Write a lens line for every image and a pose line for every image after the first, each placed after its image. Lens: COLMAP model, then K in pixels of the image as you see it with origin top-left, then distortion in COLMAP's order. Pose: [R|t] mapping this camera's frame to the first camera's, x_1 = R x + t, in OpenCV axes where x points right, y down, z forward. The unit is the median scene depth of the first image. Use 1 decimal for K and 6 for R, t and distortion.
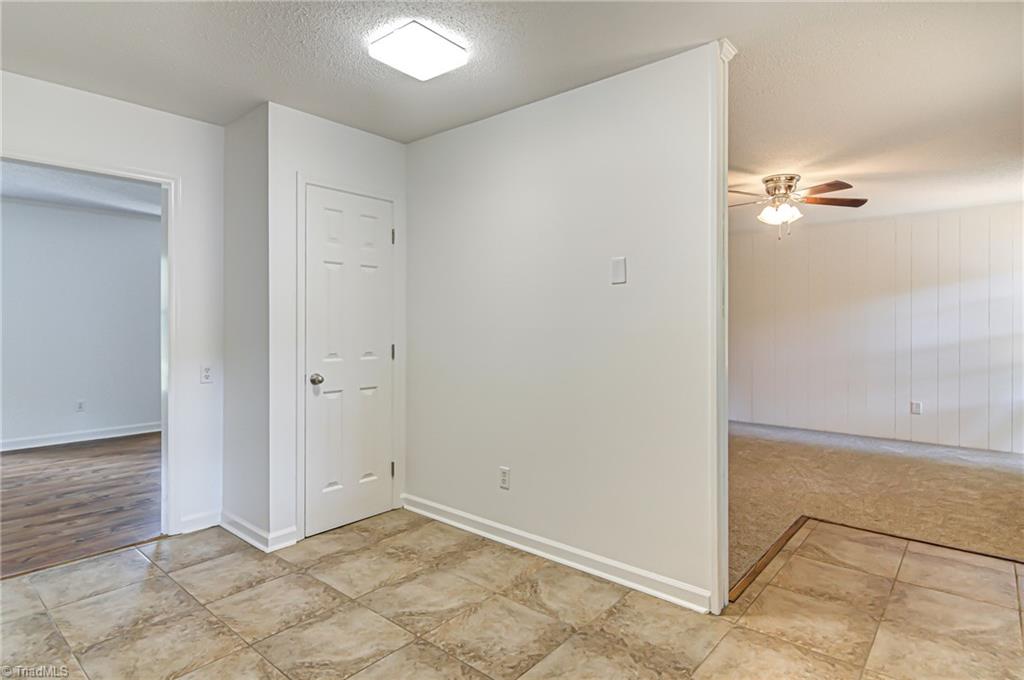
lens RADIAL K [[550.6, 0, 511.6], [0, 550.6, 321.3], [0, 0, 1]] dist [0.021653, -0.020756]
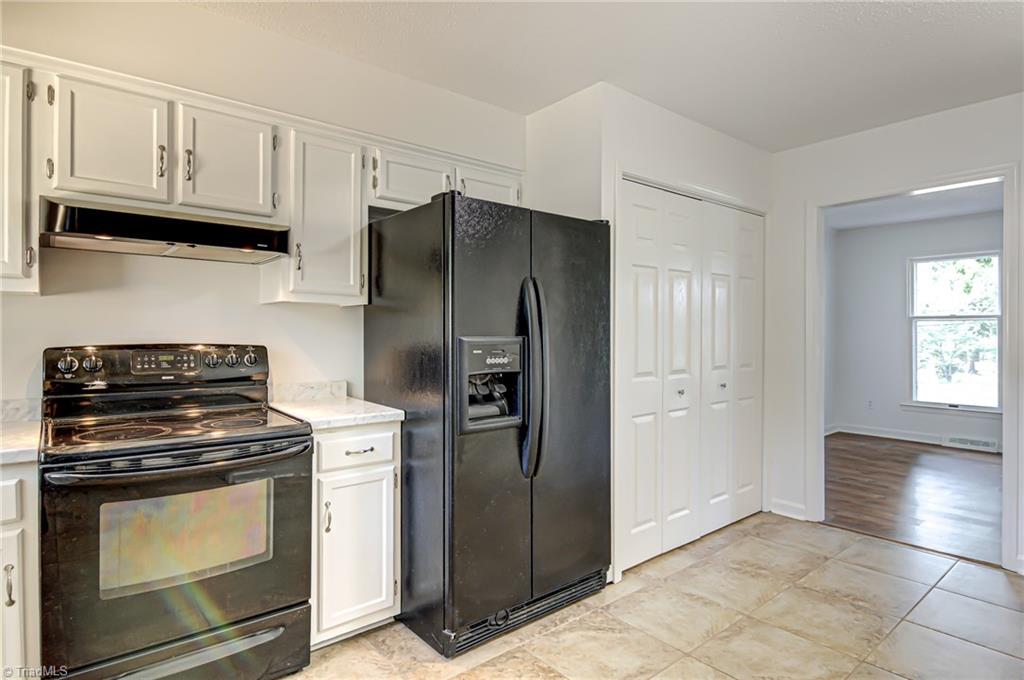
lens RADIAL K [[556.2, 0, 528.5], [0, 556.2, 332.7], [0, 0, 1]] dist [0.019036, -0.021312]
pose [[-0.163924, 0.003679, -0.986466, 0.466593], [0.005204, 0.999982, 0.002864, -0.002341], [0.986459, -0.004664, -0.163940, 0.453040]]
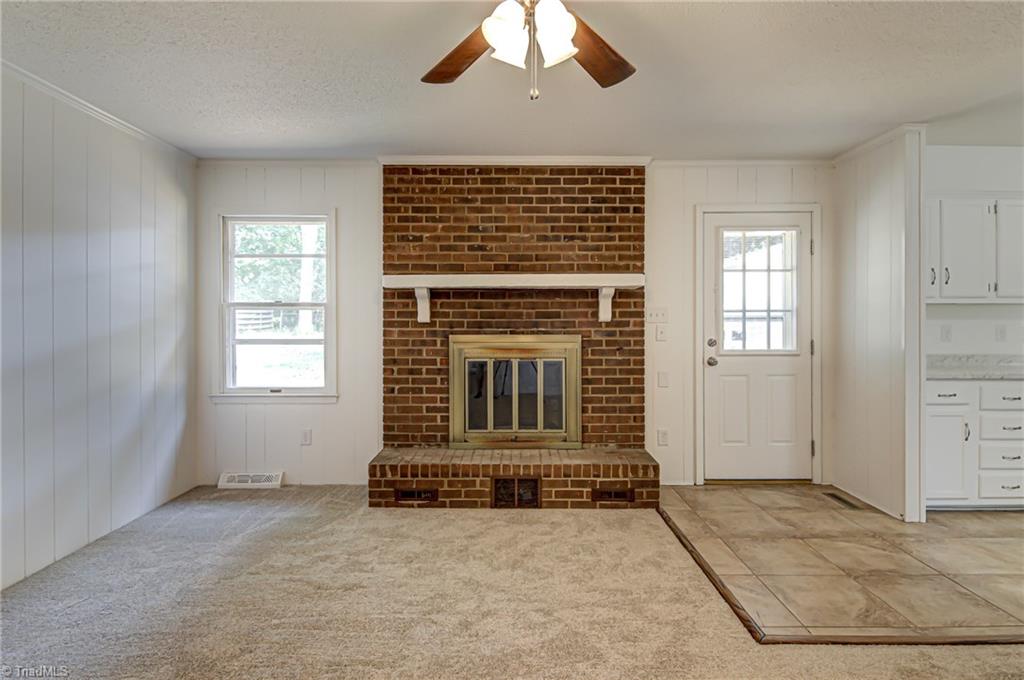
lens RADIAL K [[537.0, 0, 512.3], [0, 537.0, 322.2], [0, 0, 1]] dist [0.021533, -0.018850]
pose [[-0.649207, 0.000212, 0.760612, 0.343805], [-0.005492, 0.999973, -0.004967, 0.015814], [-0.760592, -0.007402, -0.649188, 2.102781]]
